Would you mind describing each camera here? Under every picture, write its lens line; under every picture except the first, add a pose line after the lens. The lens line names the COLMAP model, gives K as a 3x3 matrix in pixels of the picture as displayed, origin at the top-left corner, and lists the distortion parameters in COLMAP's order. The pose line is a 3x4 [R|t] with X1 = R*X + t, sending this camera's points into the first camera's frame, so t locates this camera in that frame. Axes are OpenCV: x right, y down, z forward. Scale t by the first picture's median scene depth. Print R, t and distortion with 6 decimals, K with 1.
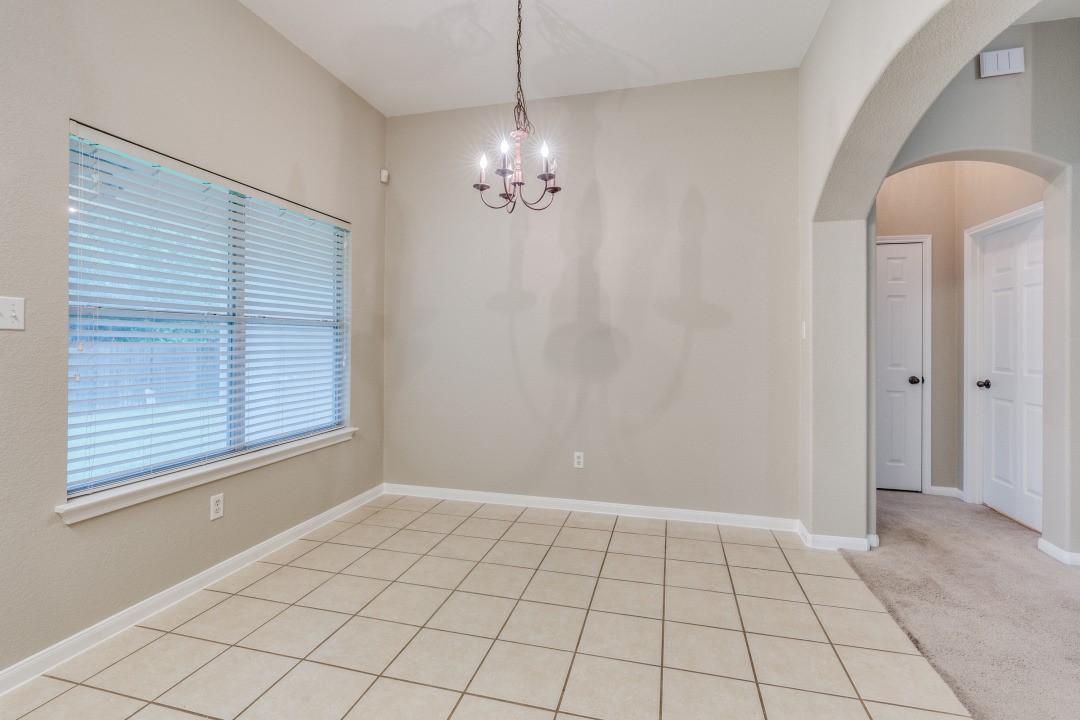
lens RADIAL K [[510.9, 0, 536.2], [0, 510.9, 341.7], [0, 0, 1]] dist [-0.000205, 0.000257]
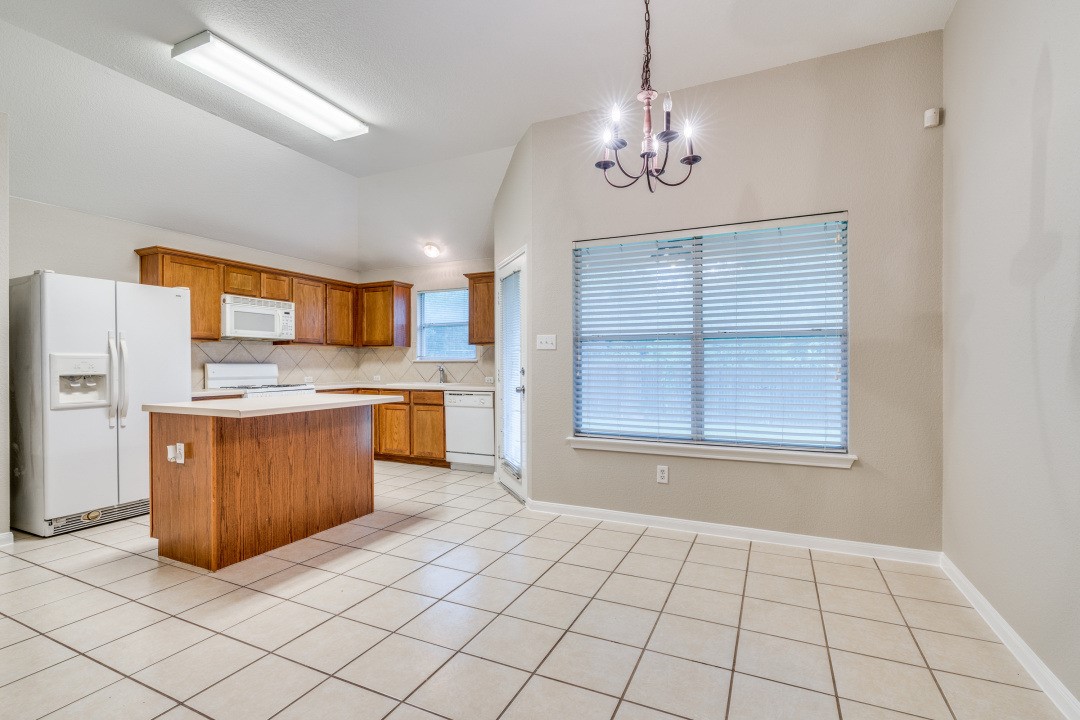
lens RADIAL K [[502.1, 0, 539.2], [0, 502.1, 366.1], [0, 0, 1]] dist [-0.002253, 0.000016]
pose [[-0.181613, -0.002890, -0.983366, 0.570949], [-0.000421, 0.999996, -0.002861, 0.027753], [0.983370, -0.000106, -0.181614, 0.691430]]
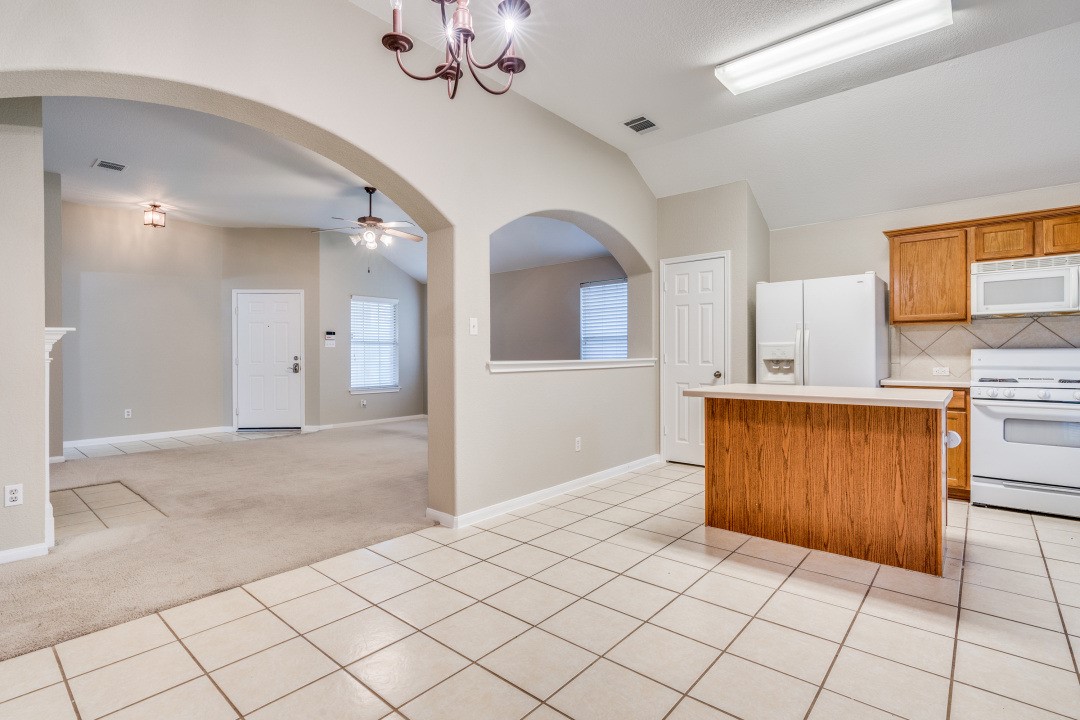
lens RADIAL K [[509.7, 0, 537.1], [0, 509.7, 352.4], [0, 0, 1]] dist [-0.000945, 0.000103]
pose [[-0.899464, 0.000710, 0.436995, -0.250876], [-0.000324, 0.999997, -0.002292, 0.028137], [-0.436996, -0.002203, -0.899461, 1.039435]]
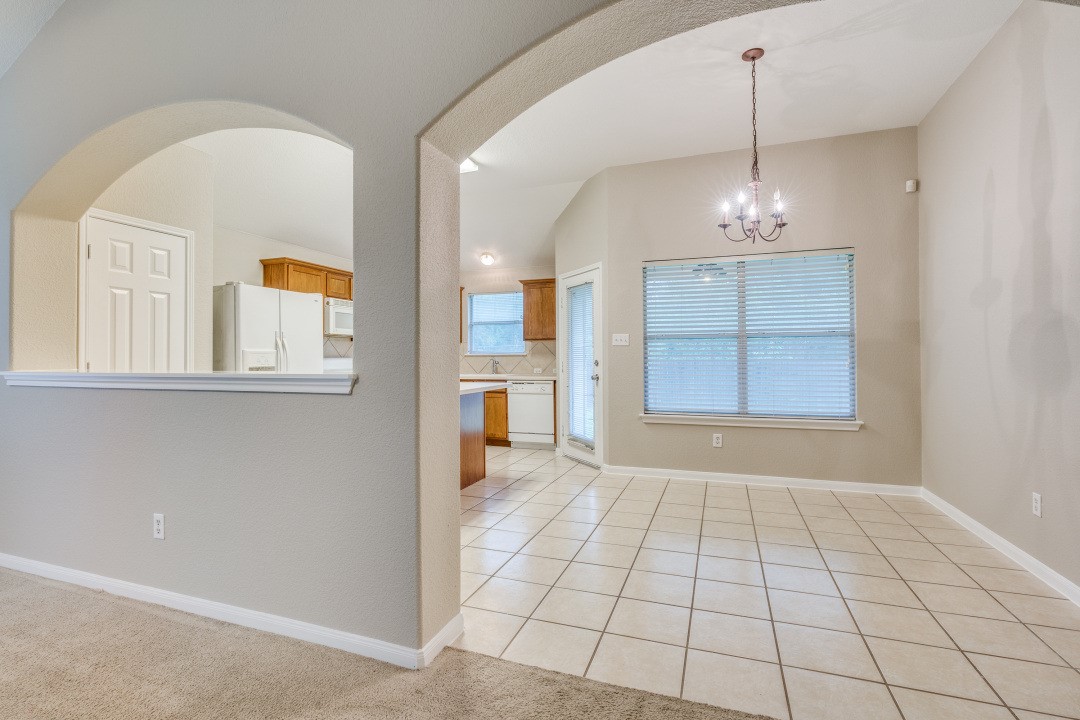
lens RADIAL K [[509.7, 0, 537.1], [0, 509.7, 352.4], [0, 0, 1]] dist [-0.000945, 0.000103]
pose [[-0.088315, -0.017406, -0.995940, 0.924016], [0.003209, 0.999837, -0.017759, 0.031751], [0.996087, -0.004765, -0.088245, 0.395387]]
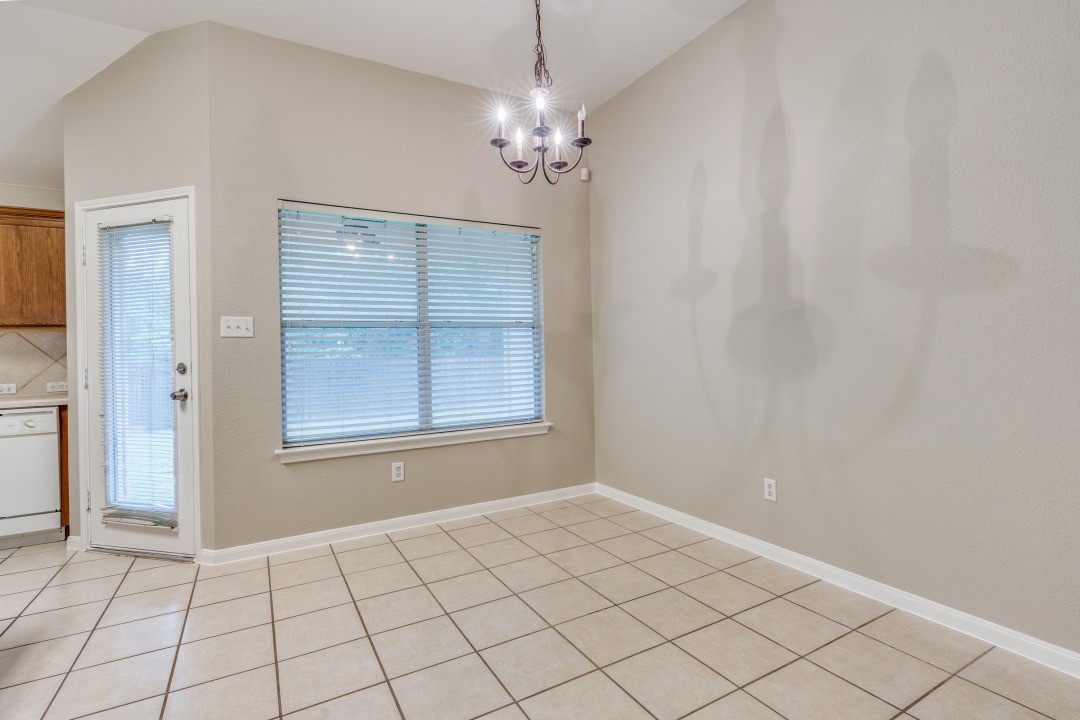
lens RADIAL K [[518.5, 0, 542.1], [0, 518.5, 346.6], [0, 0, 1]] dist [-0.002329, 0.000275]
pose [[0.700167, -0.030285, -0.713336, 0.420128], [0.028551, 0.999488, -0.014411, 0.029893], [0.713408, -0.010277, 0.700674, 0.265625]]
